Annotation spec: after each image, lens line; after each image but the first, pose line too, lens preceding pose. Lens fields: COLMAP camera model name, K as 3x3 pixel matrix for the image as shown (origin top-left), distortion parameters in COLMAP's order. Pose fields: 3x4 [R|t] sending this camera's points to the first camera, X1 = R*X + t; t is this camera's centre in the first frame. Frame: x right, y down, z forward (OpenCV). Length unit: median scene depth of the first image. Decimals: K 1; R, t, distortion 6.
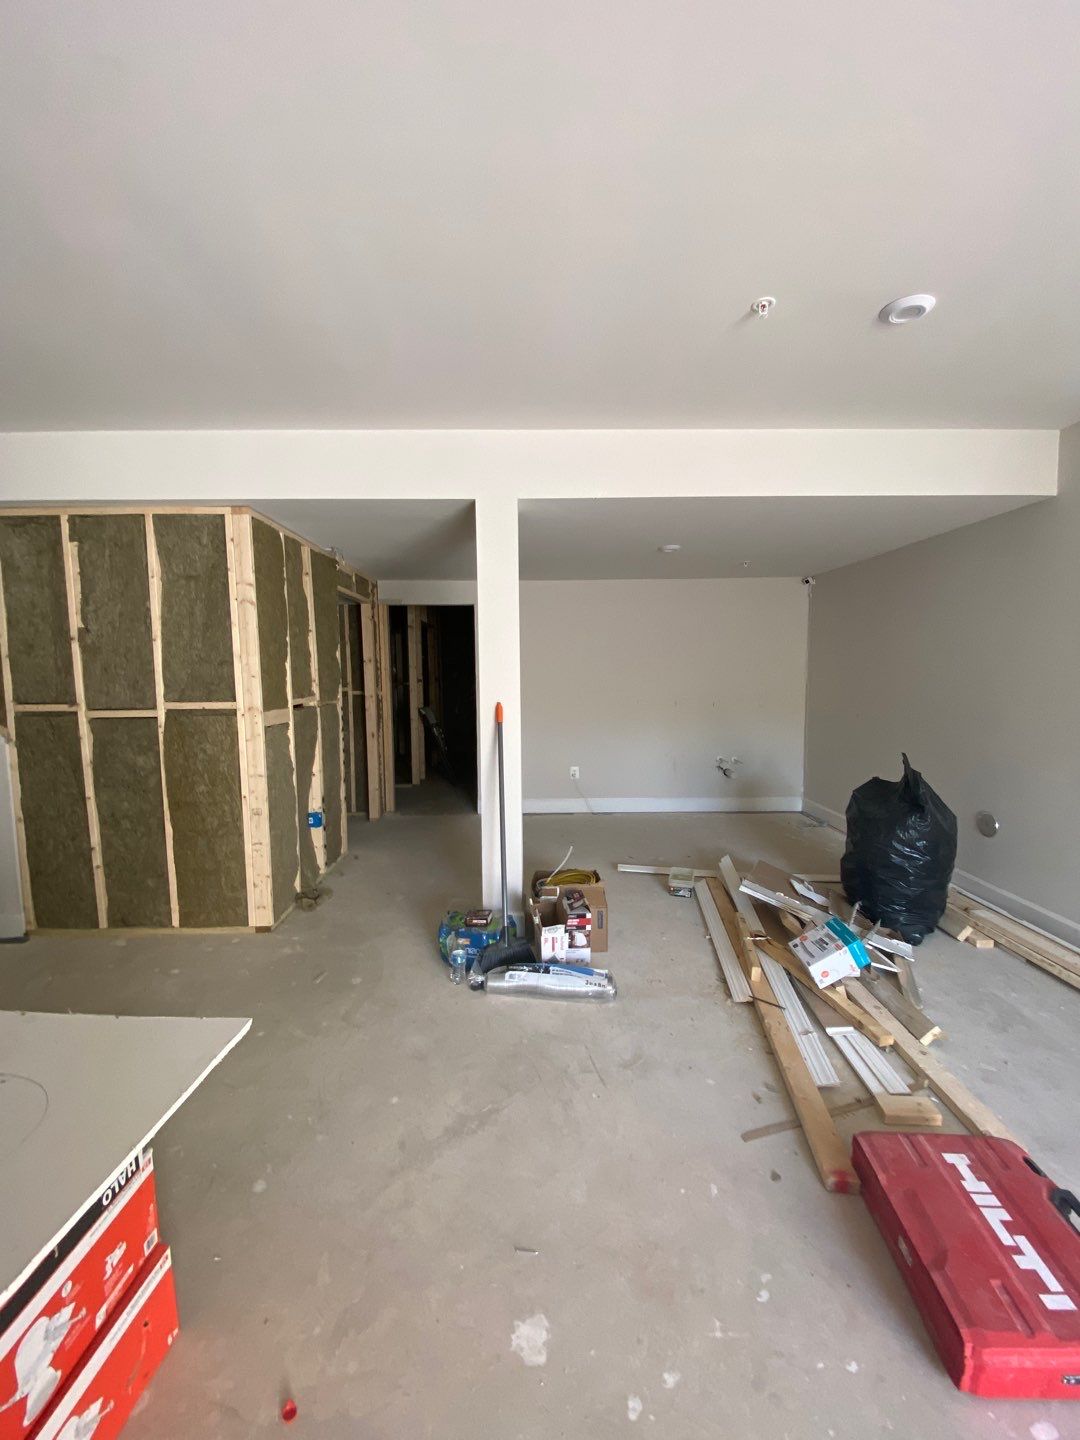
lens RADIAL K [[587.4, 0, 540.0], [0, 587.4, 720.0], [0, 0, 1]] dist [0.037188, -0.038639]
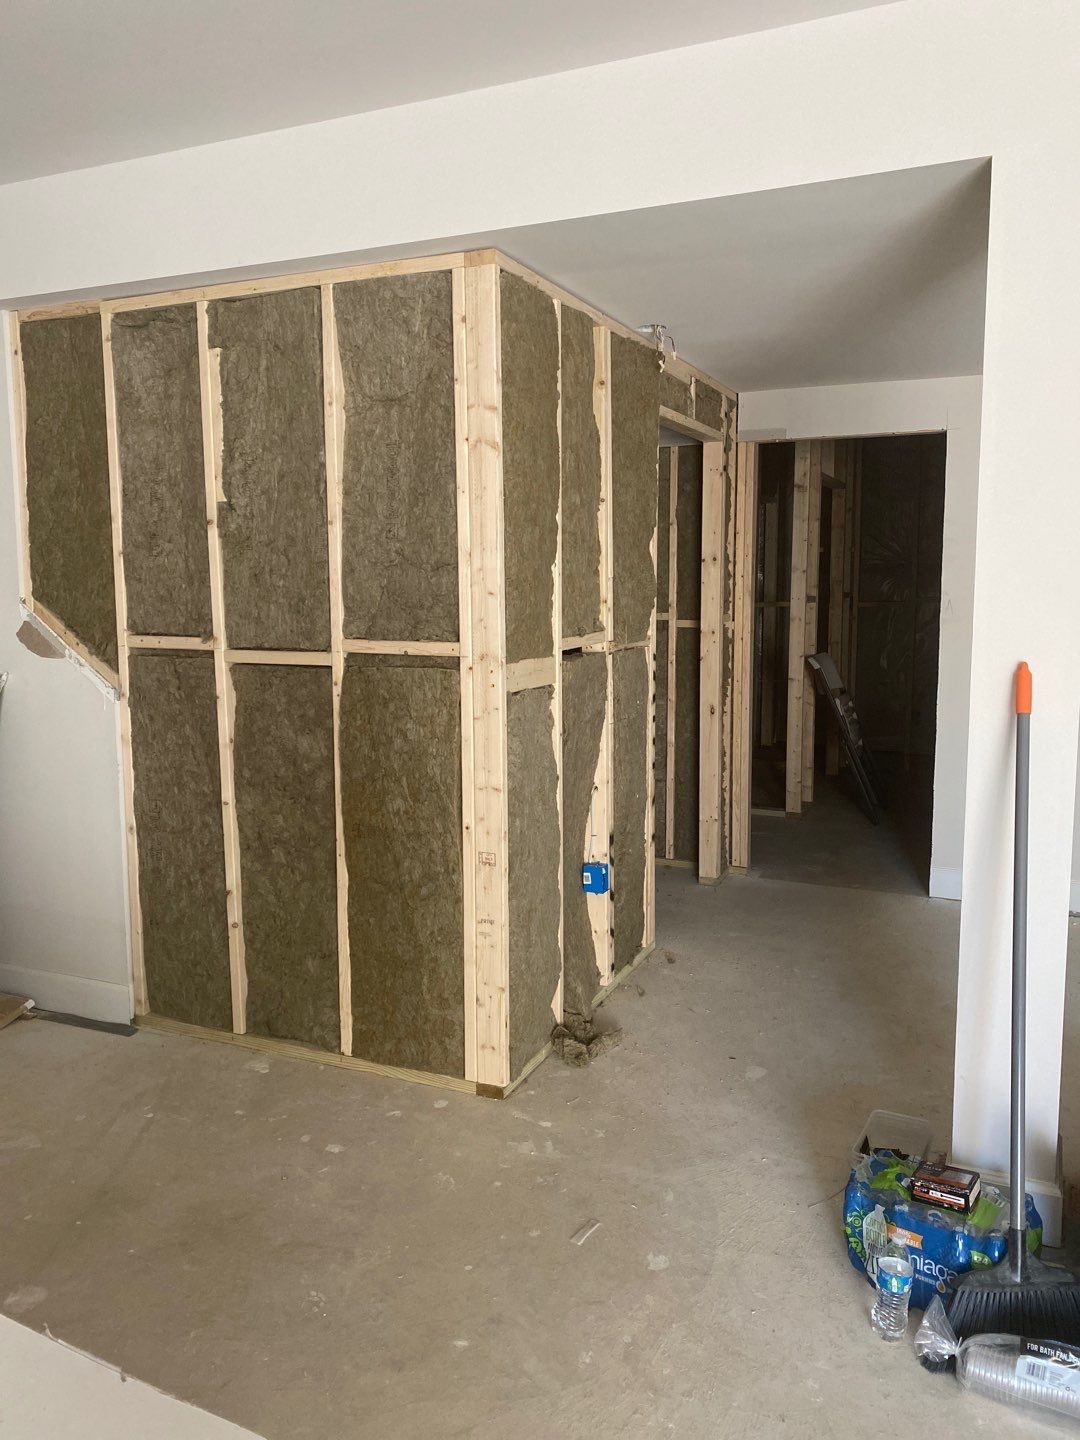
lens RADIAL K [[1116.7, 0, 536.5], [0, 1116.7, 716.4], [0, 0, 1]] dist [0.021293, -0.003946]
pose [[0.907257, 0.058114, -0.416543, -0.047190], [-0.040622, 0.997885, 0.050743, -0.018433], [0.418611, -0.029116, 0.907699, 0.149483]]
